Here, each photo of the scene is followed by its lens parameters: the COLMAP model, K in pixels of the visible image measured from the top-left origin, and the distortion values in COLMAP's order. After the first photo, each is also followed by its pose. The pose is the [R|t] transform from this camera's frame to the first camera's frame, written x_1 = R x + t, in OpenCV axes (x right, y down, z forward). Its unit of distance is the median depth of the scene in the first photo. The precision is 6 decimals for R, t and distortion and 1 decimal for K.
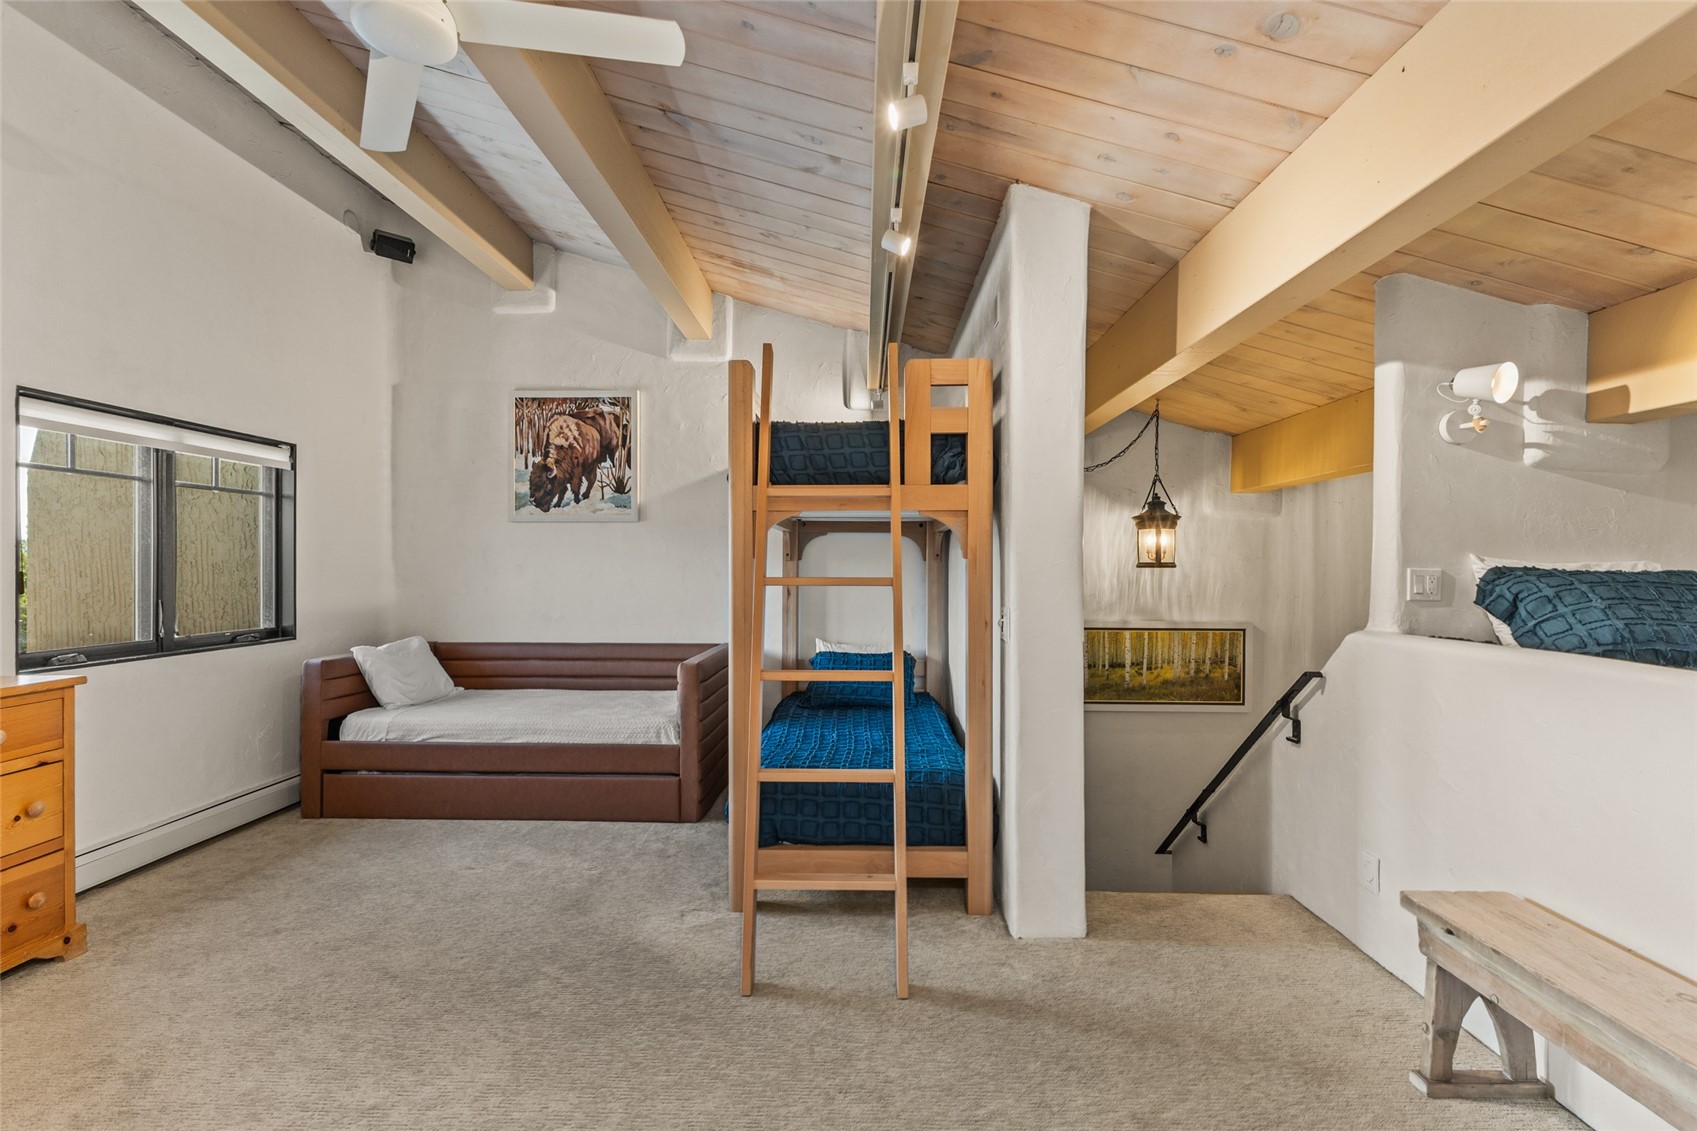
lens RADIAL K [[761.3, 0, 844.7], [0, 761.3, 570.9], [0, 0, 1]] dist [0.002824, -0.000249]
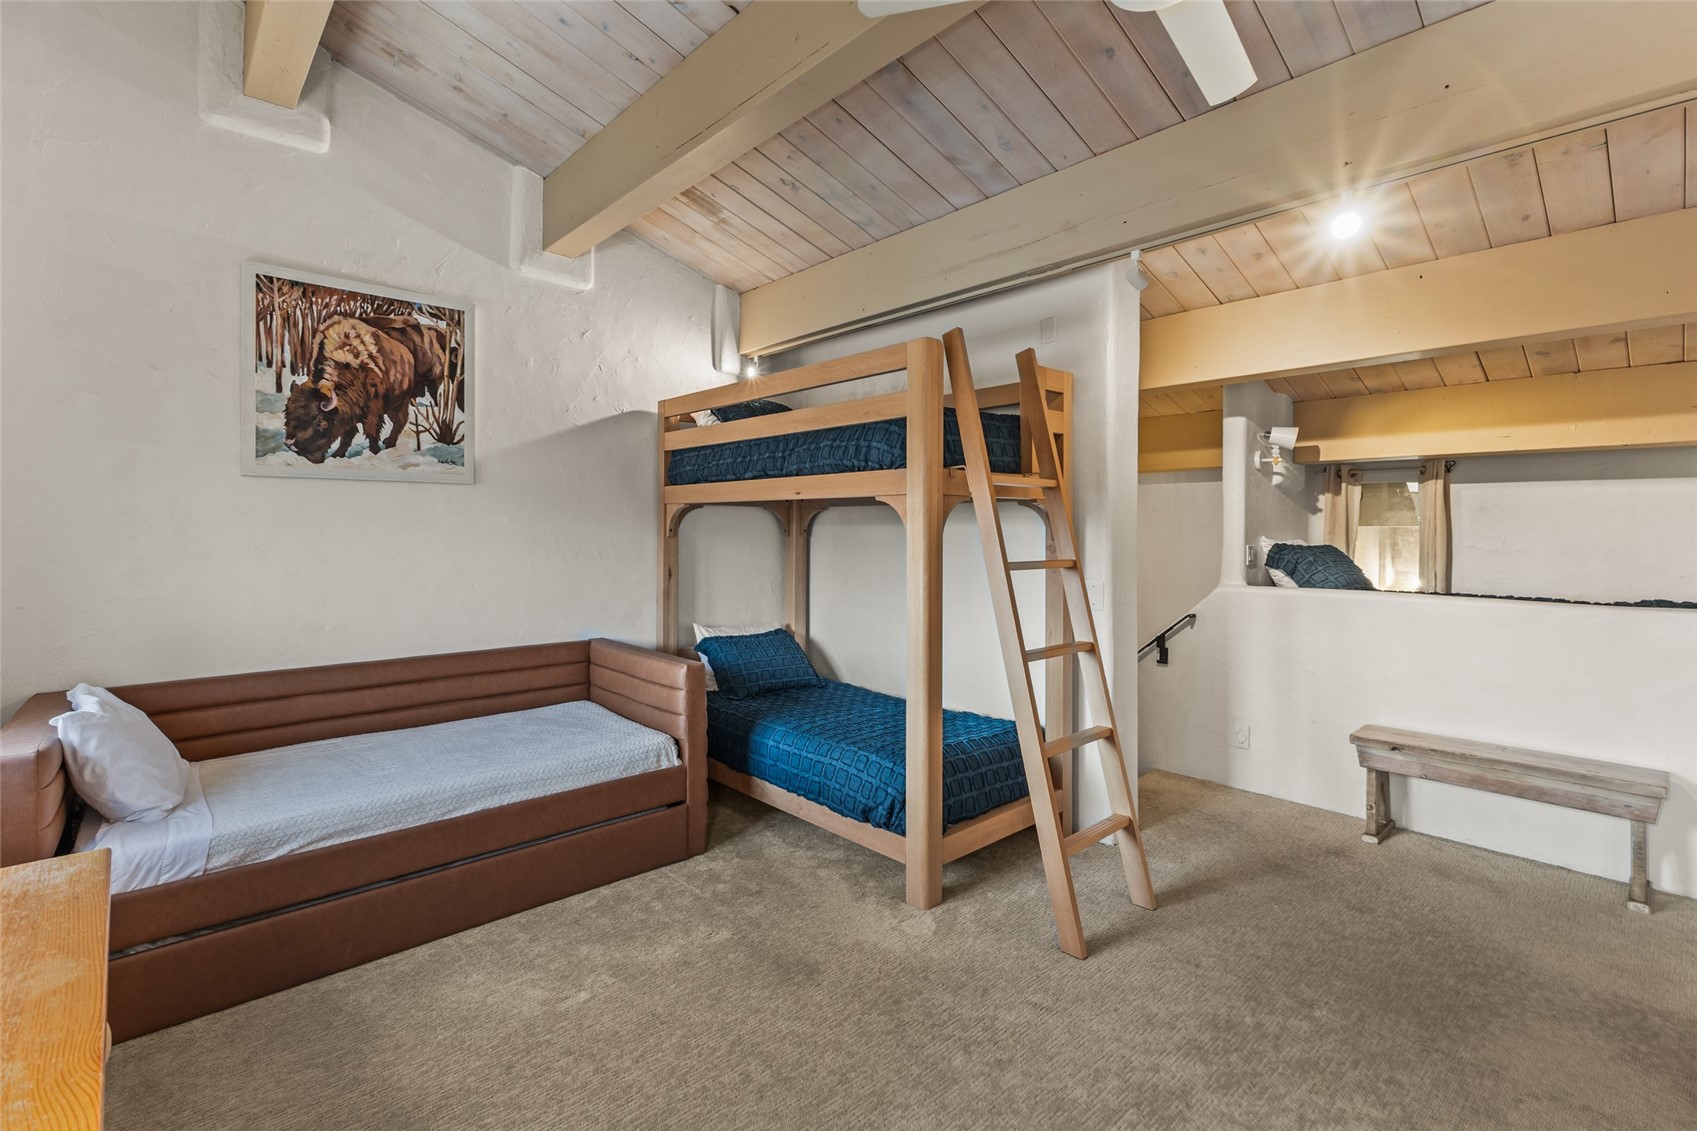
lens RADIAL K [[776.5, 0, 856.4], [0, 776.5, 533.5], [0, 0, 1]] dist [0.007855, 0.000059]
pose [[0.711758, -0.004116, 0.702413, -0.532899], [0.003057, 0.999992, 0.002762, -0.018692], [-0.702418, 0.000182, 0.711764, 0.213886]]
